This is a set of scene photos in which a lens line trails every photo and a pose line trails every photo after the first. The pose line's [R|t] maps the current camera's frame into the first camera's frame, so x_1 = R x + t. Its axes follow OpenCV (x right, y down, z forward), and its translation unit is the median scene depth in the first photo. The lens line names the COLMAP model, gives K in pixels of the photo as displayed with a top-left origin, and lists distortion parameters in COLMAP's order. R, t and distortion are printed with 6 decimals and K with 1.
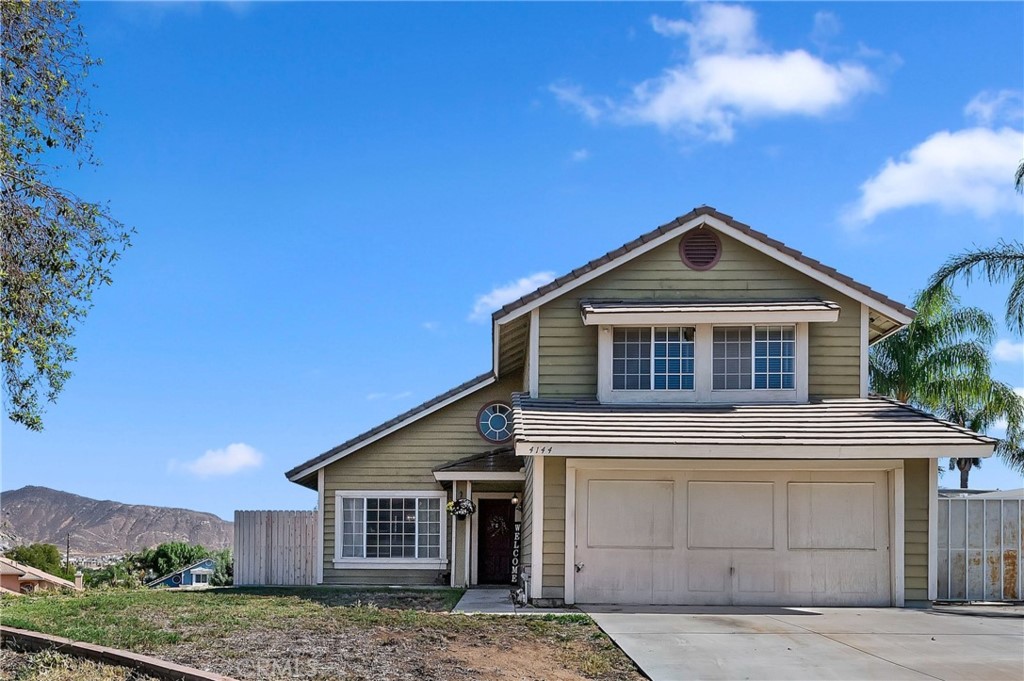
lens RADIAL K [[428.4, 0, 512.0], [0, 428.4, 340.5], [0, 0, 1]] dist [-0.001979, -0.000154]
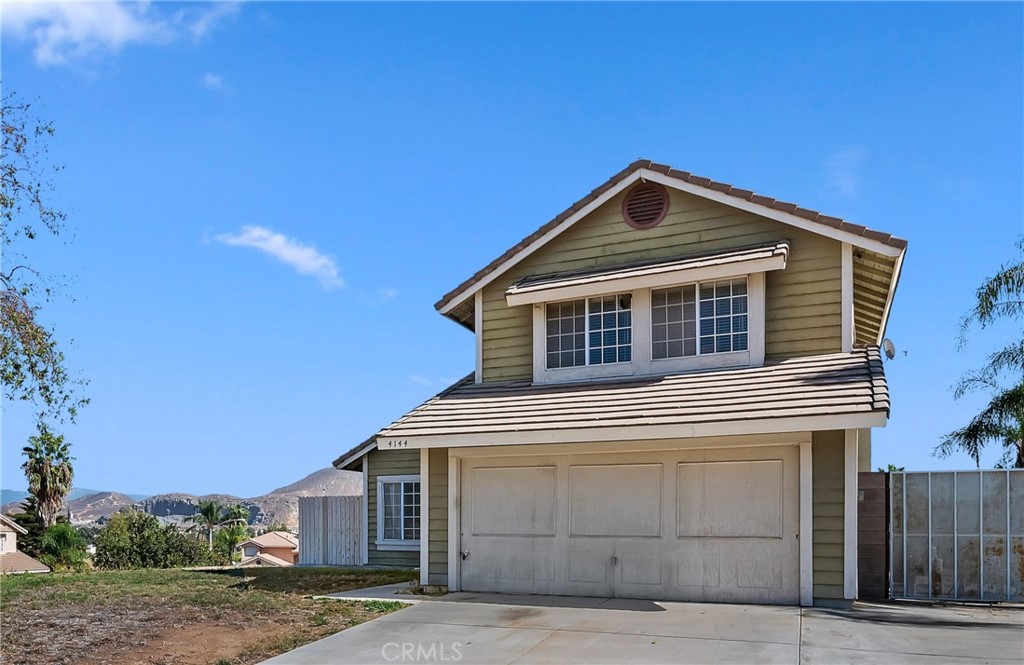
lens RADIAL K [[448.2, 0, 511.9], [0, 448.2, 302.1], [0, 0, 1]] dist [-0.000542, -0.000203]
pose [[0.963939, -0.123627, -0.235666, 0.413555], [0.120919, 0.992323, -0.025967, -0.018608], [0.237067, -0.003465, 0.971487, -0.005829]]
